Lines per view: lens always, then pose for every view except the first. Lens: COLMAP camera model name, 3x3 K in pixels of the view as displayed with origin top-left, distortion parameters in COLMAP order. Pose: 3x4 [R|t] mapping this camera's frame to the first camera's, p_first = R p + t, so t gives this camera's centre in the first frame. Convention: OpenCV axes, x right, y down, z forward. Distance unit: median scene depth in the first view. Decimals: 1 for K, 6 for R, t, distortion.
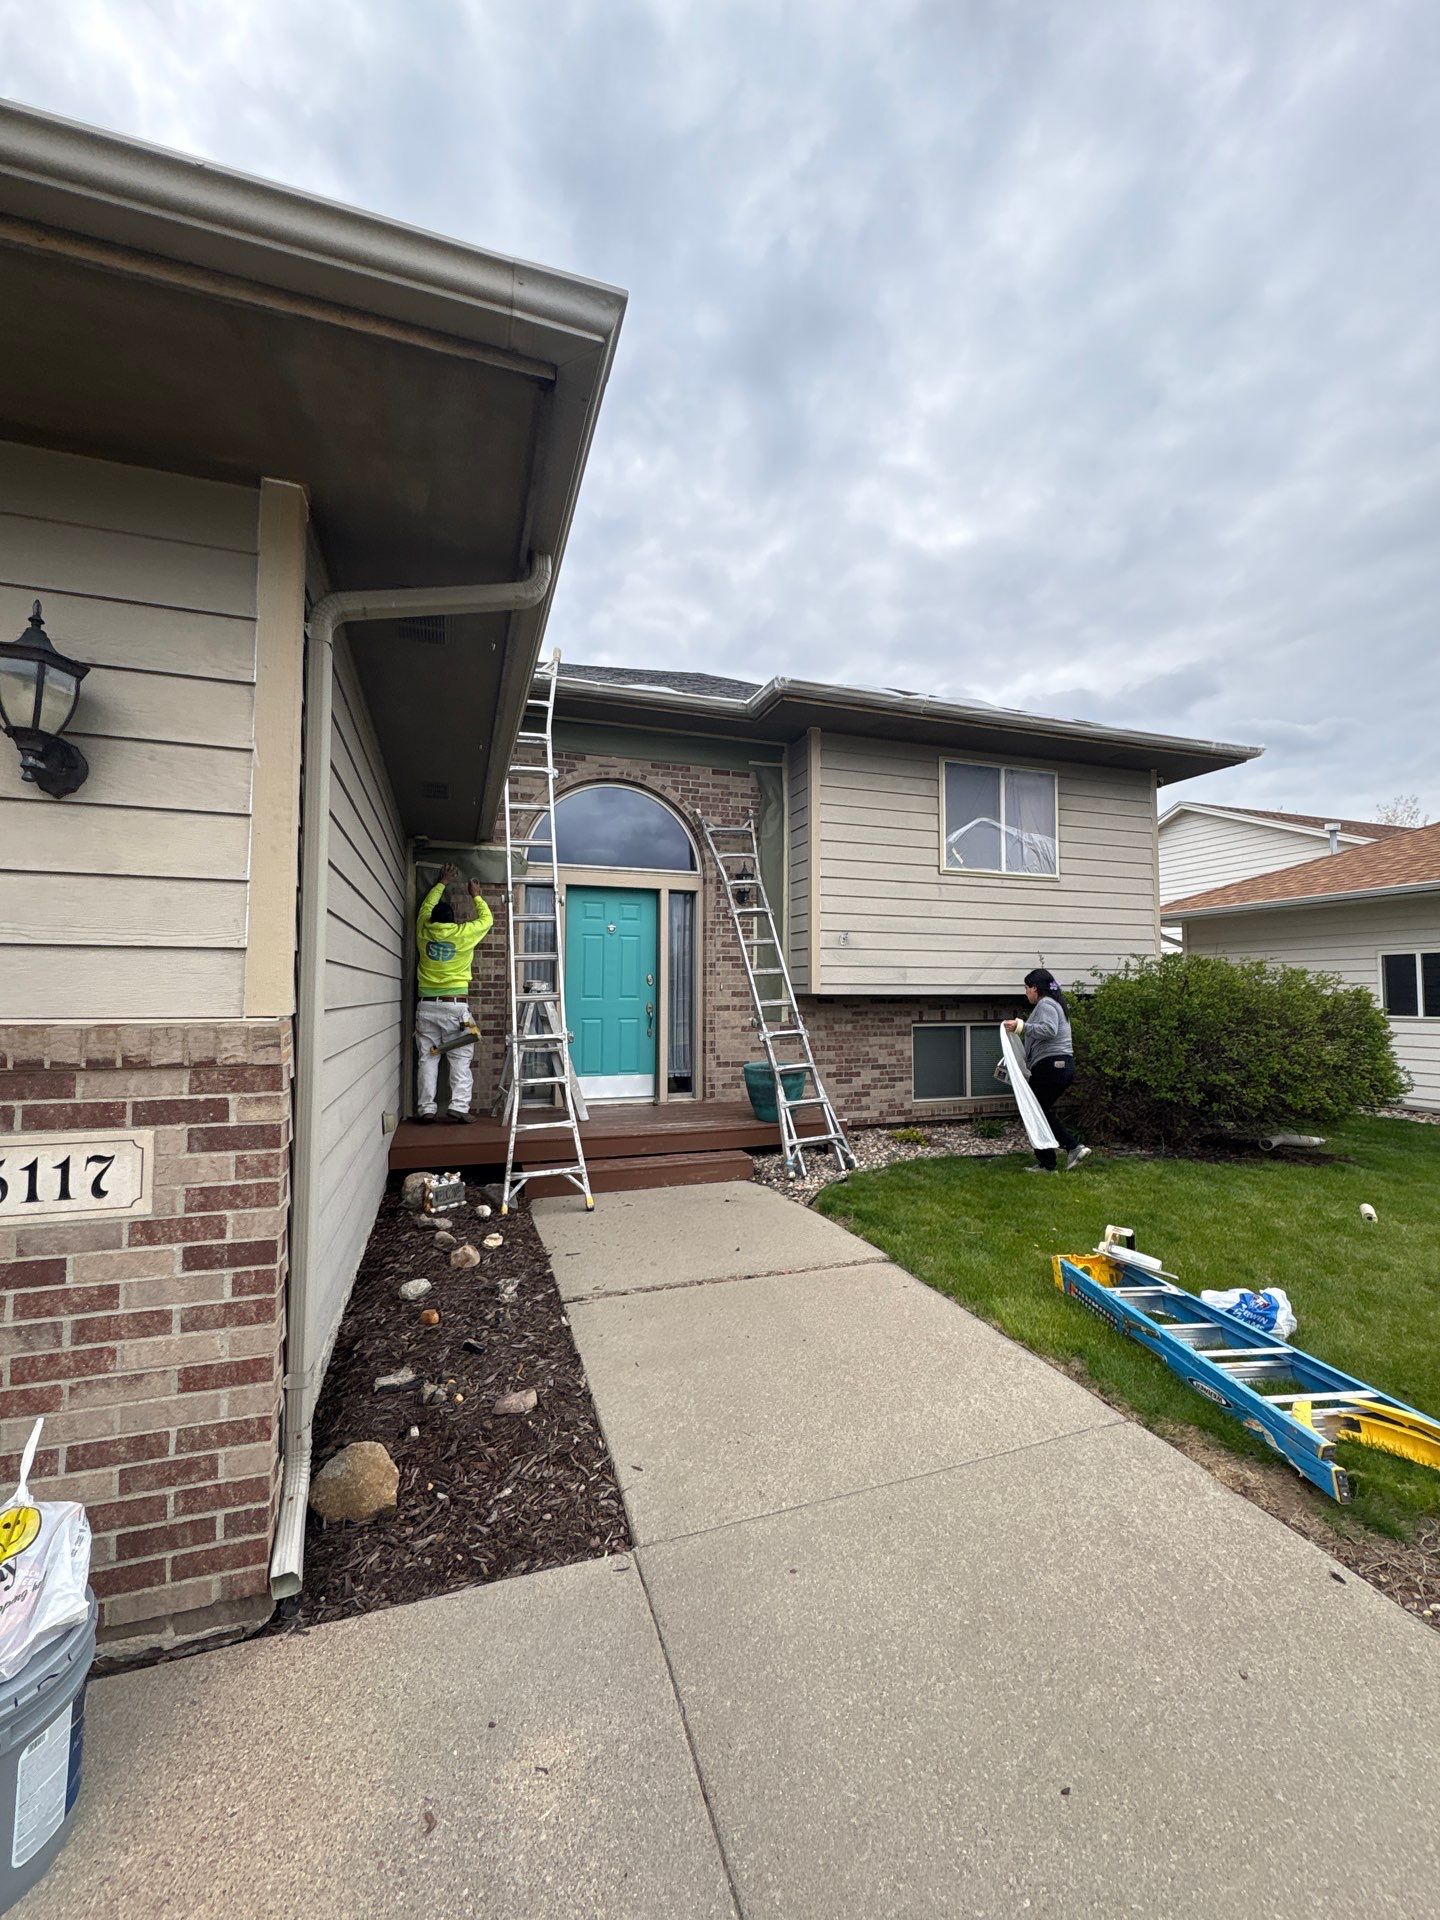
lens RADIAL K [[761.1, 0, 719.0], [0, 761.1, 959.9], [0, 0, 1]] dist [-0.005478, 0.001365]
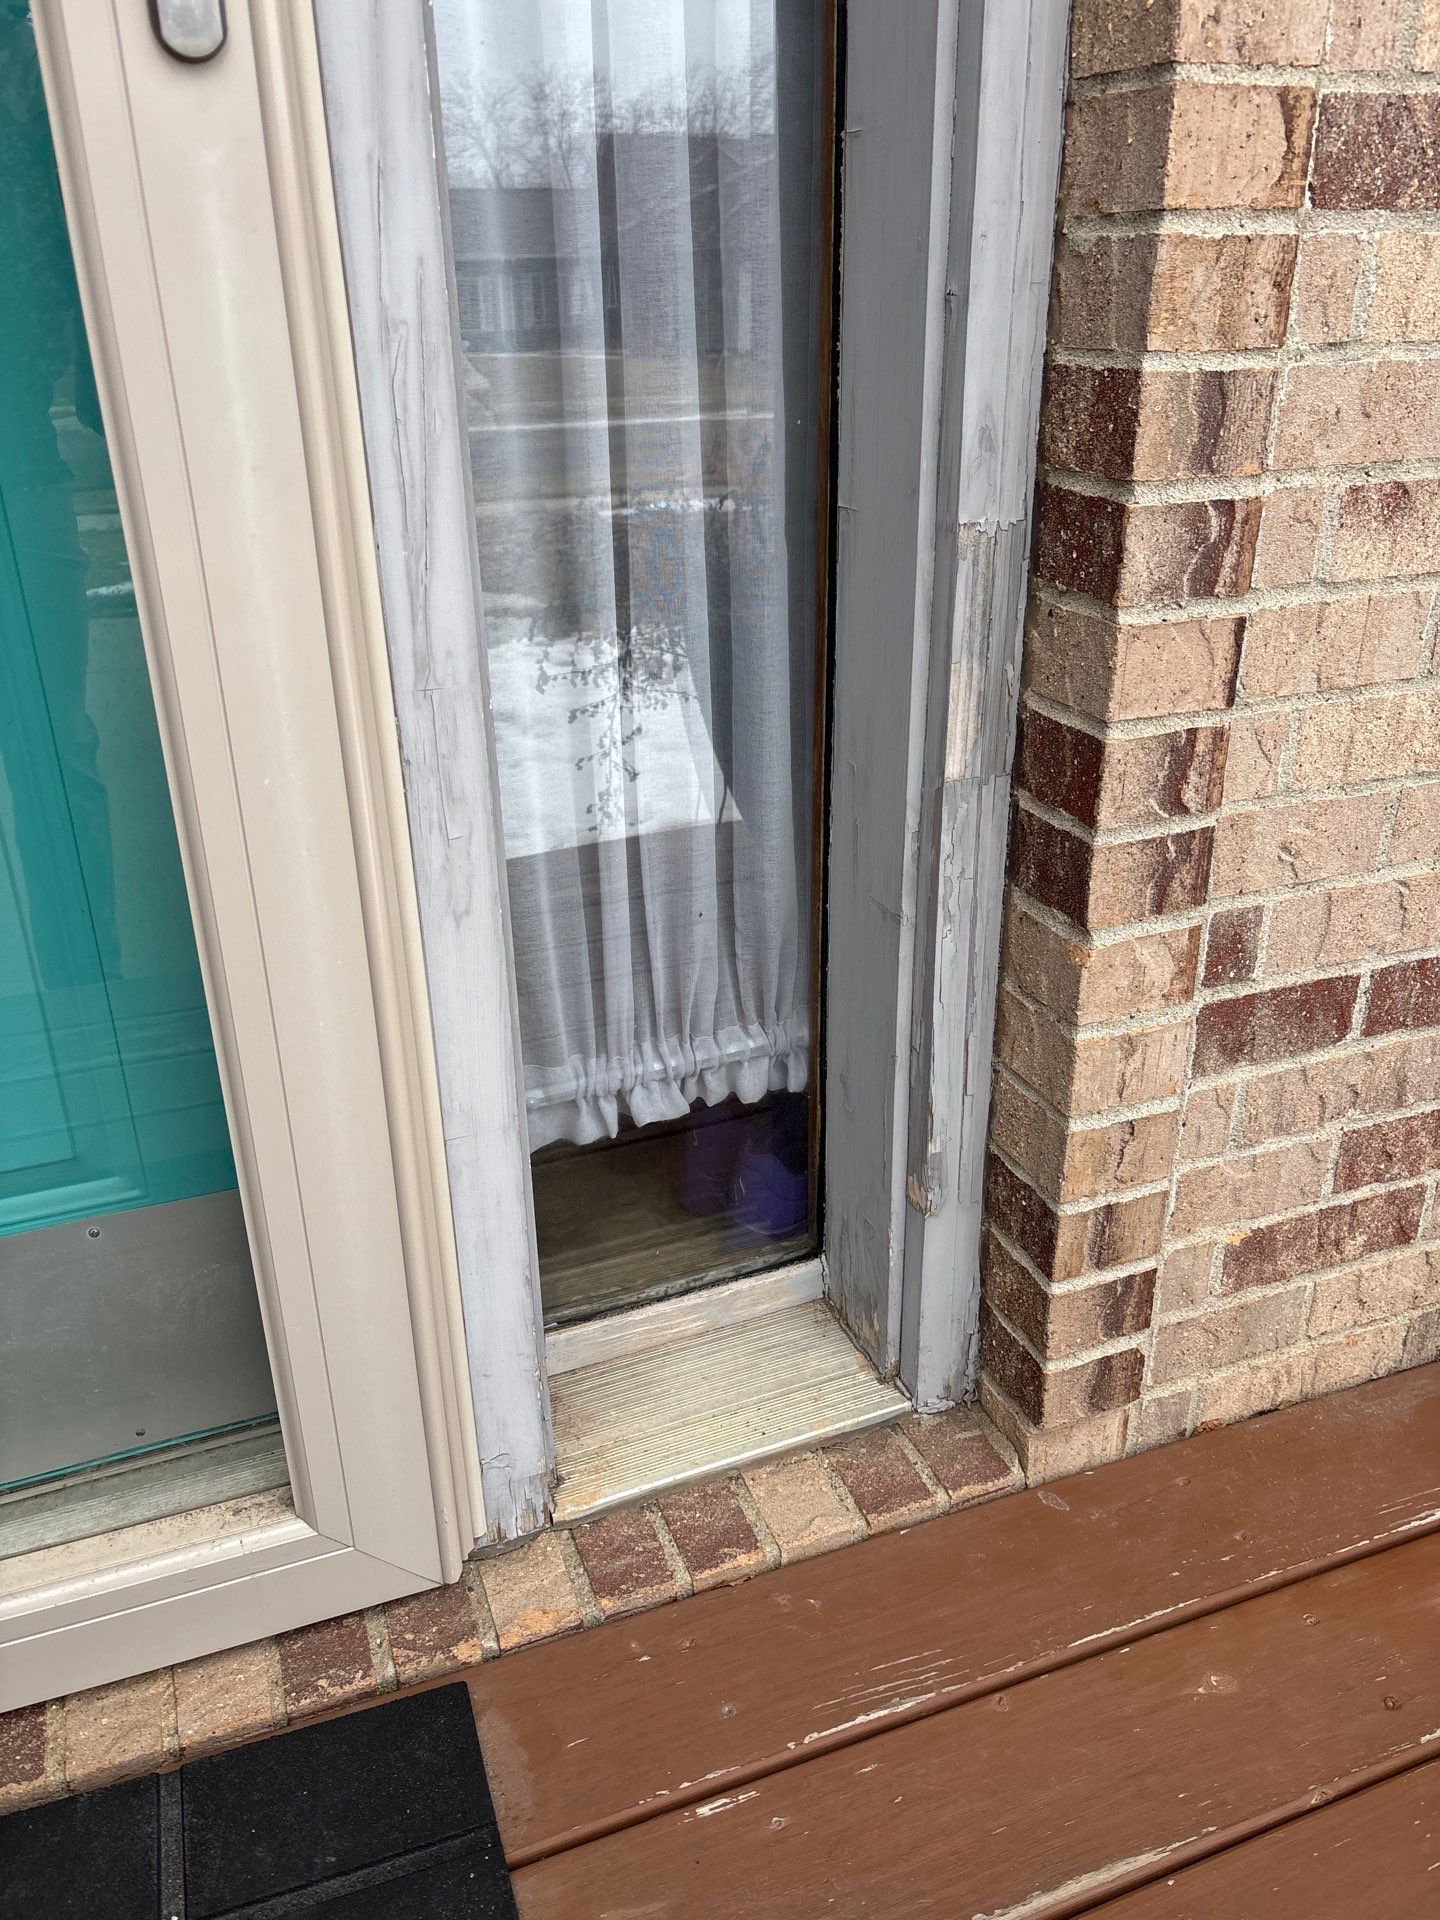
lens RADIAL K [[1578.8, 0, 719.8], [0, 1578.8, 957.8], [0, 0, 1]] dist [0.002422, -0.000684]
pose [[0.998724, -0.030748, 0.040064, -0.053835], [0.007658, 0.876328, 0.481654, 0.059648], [-0.049919, -0.480733, 0.875445, 0.879378]]
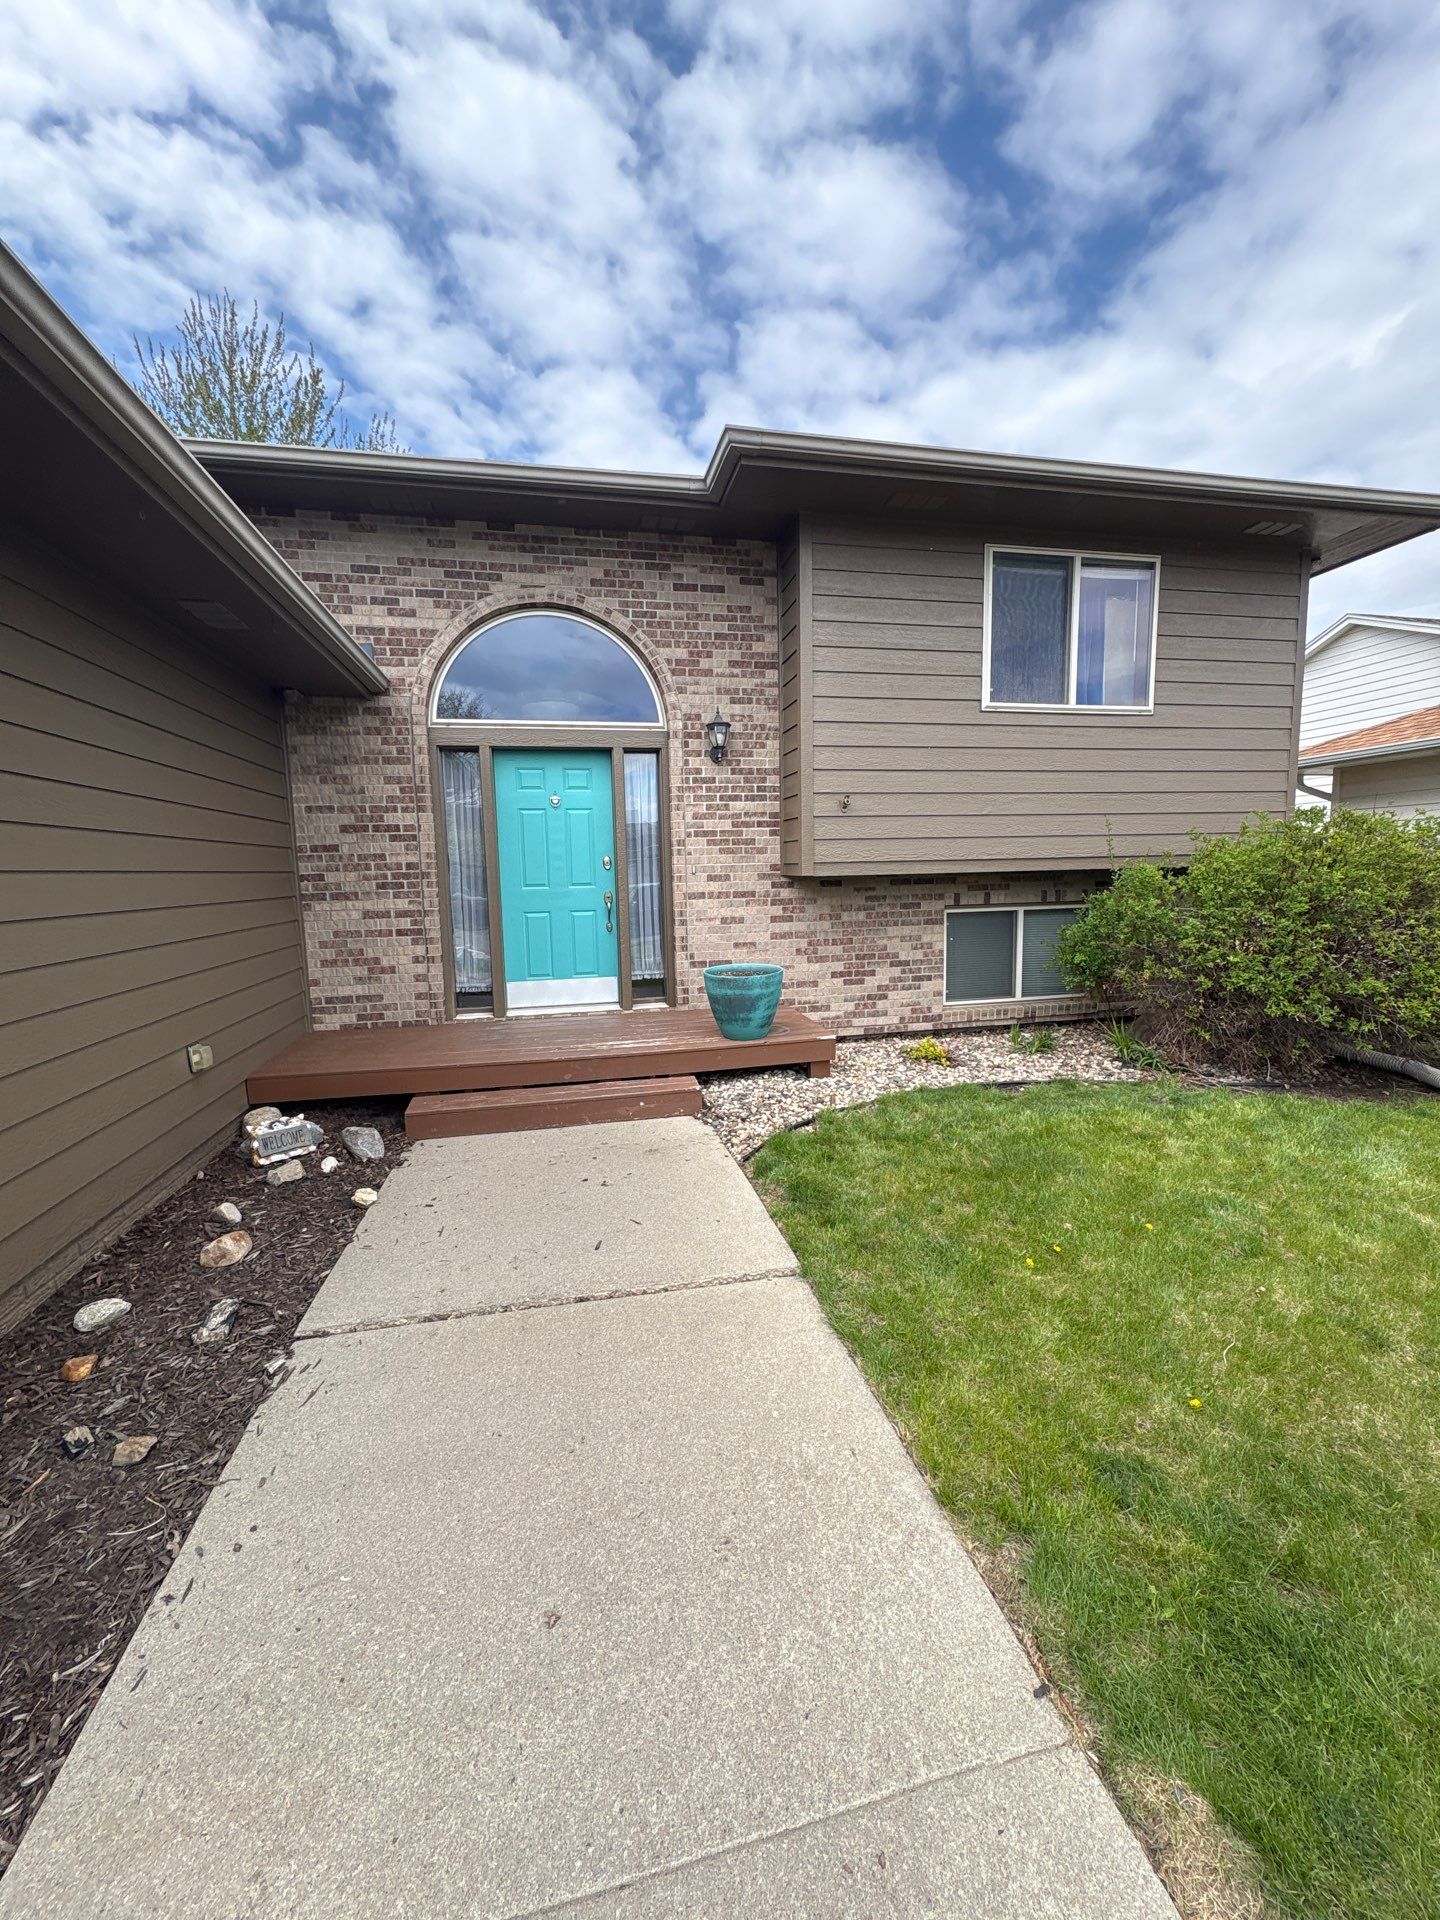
lens RADIAL K [[761.1, 0, 714.9], [0, 761.1, 958.1], [0, 0, 1]] dist [-0.005478, 0.001365]
pose [[0.990908, -0.006581, -0.134380, 0.134807], [0.028466, 0.986446, 0.161600, -0.001659], [0.131495, -0.163956, 0.977664, 0.200475]]
